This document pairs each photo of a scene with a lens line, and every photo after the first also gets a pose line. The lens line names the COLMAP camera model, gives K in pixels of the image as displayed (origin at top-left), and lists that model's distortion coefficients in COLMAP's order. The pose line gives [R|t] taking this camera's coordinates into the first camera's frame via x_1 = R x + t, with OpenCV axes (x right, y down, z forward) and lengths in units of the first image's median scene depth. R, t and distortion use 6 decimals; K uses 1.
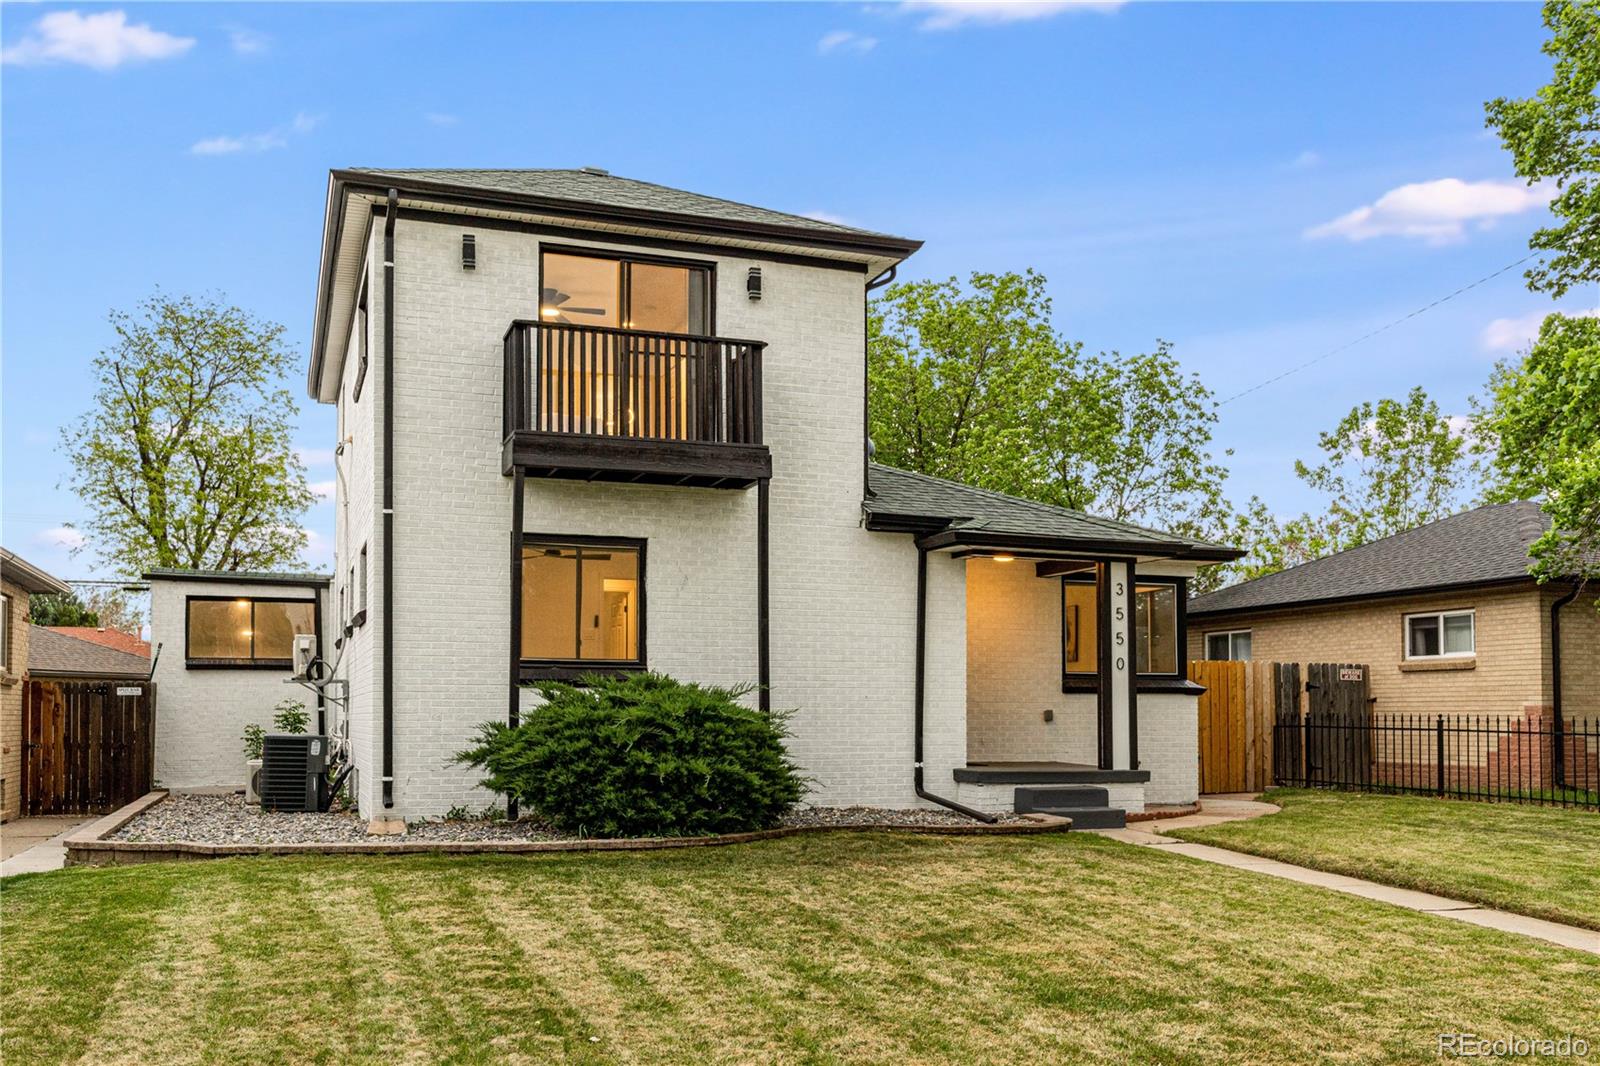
lens RADIAL K [[1468.5, 0, 799.1], [0, 1468.5, 535.2], [0, 0, 1]] dist [0.000586, 0.000000]
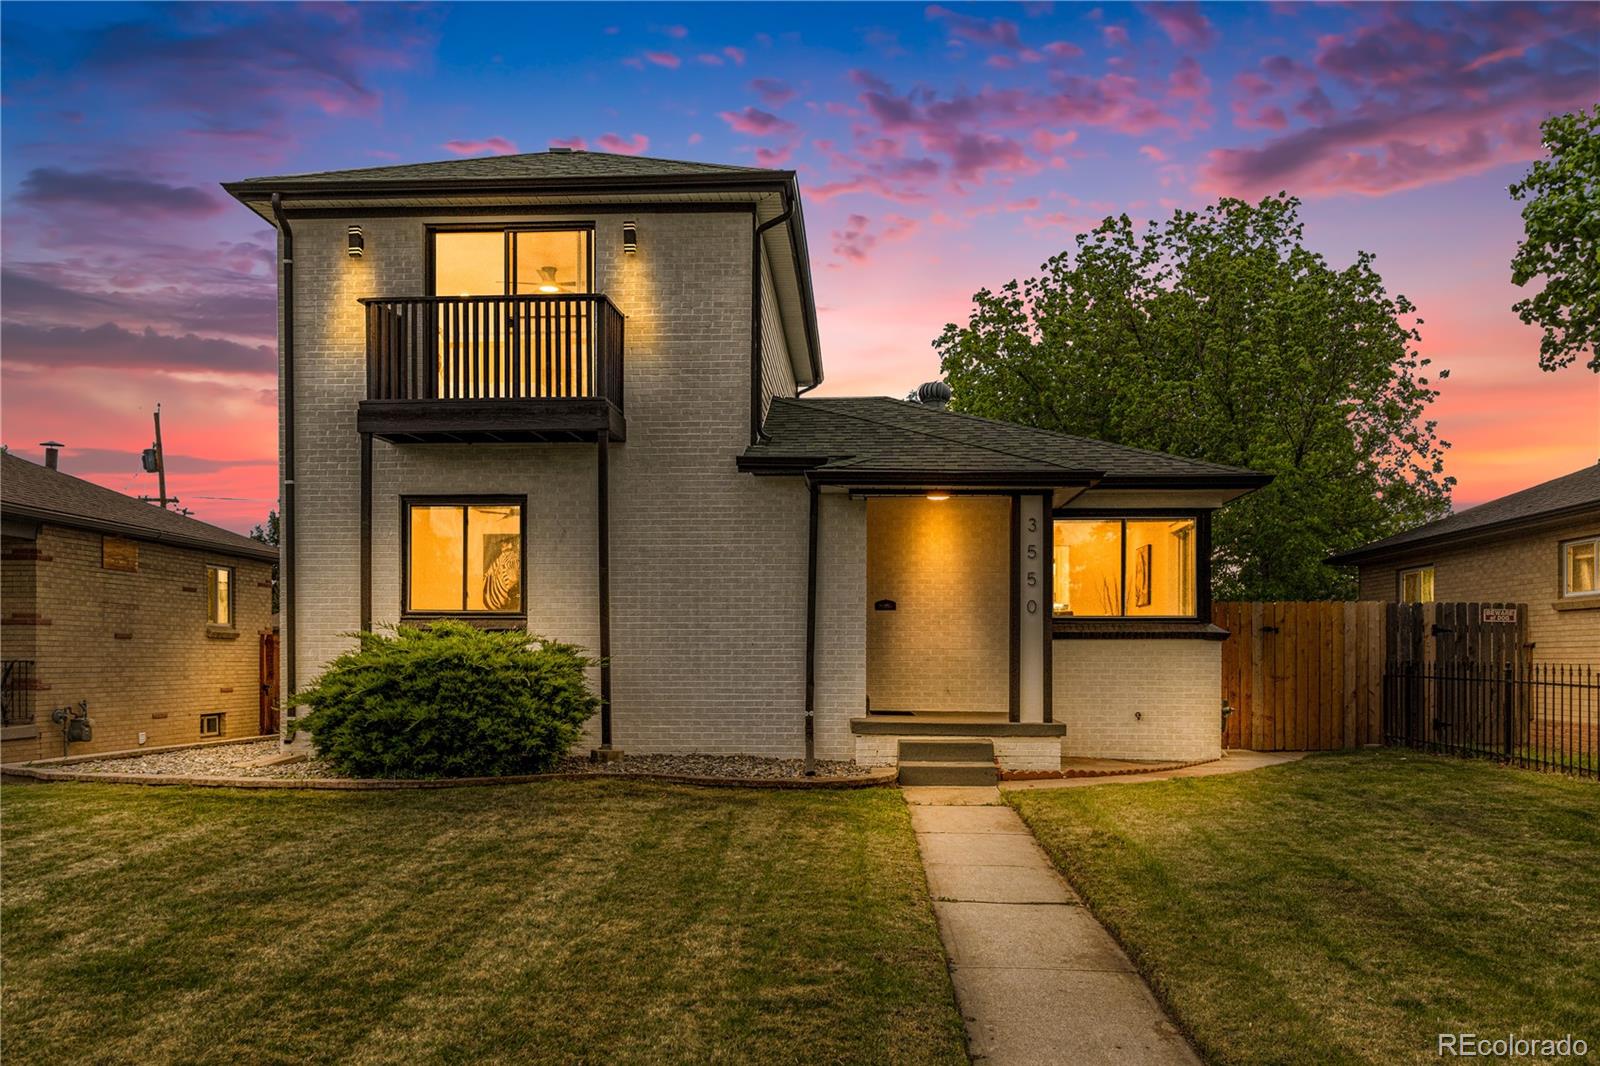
lens RADIAL K [[1293.6, 0, 791.7], [0, 1293.6, 563.3], [0, 0, 1]] dist [0.000459, -0.001078]
pose [[0.915651, -0.030353, -0.400826, 0.412526], [0.048265, 0.998233, 0.034664, 0.026596], [0.399066, -0.051086, 0.915498, 0.214184]]
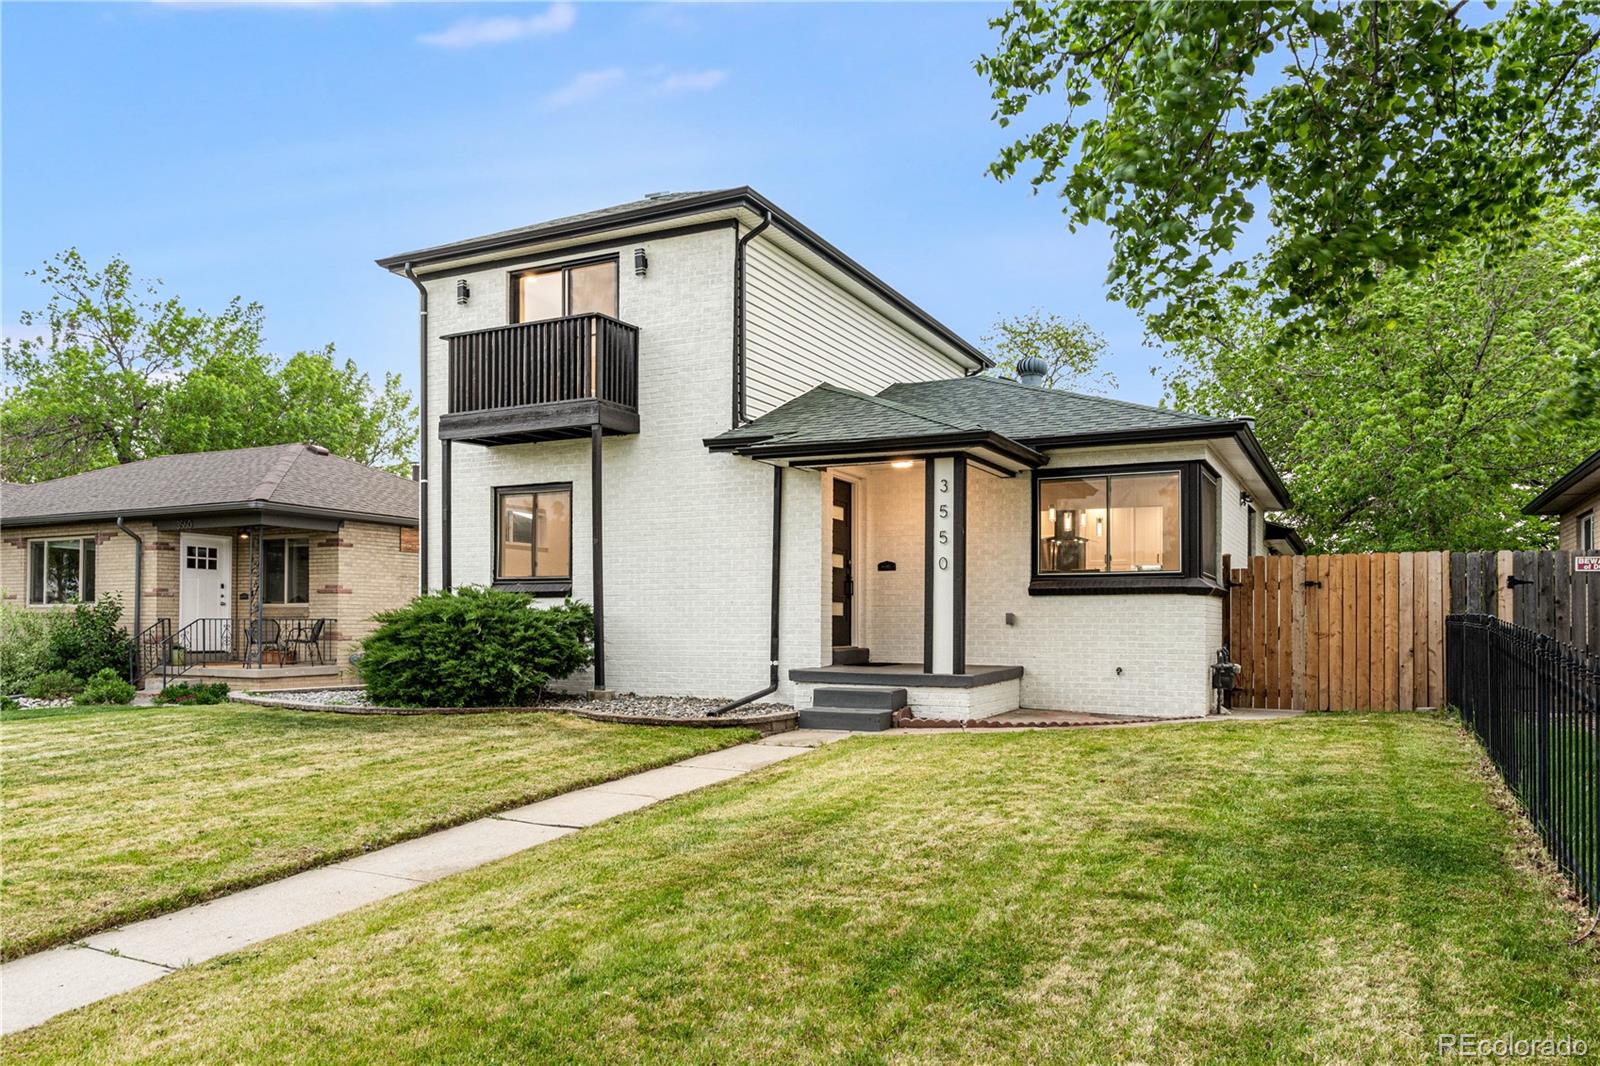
lens RADIAL K [[1122.0, 0, 806.2], [0, 1122.0, 531.4], [0, 0, 1]] dist [-0.004141, 0.000522]
pose [[0.681030, -0.061731, -0.729649, 0.706543], [0.086582, 0.996239, -0.003472, 0.062973], [0.727119, -0.060810, 0.683813, 0.445803]]
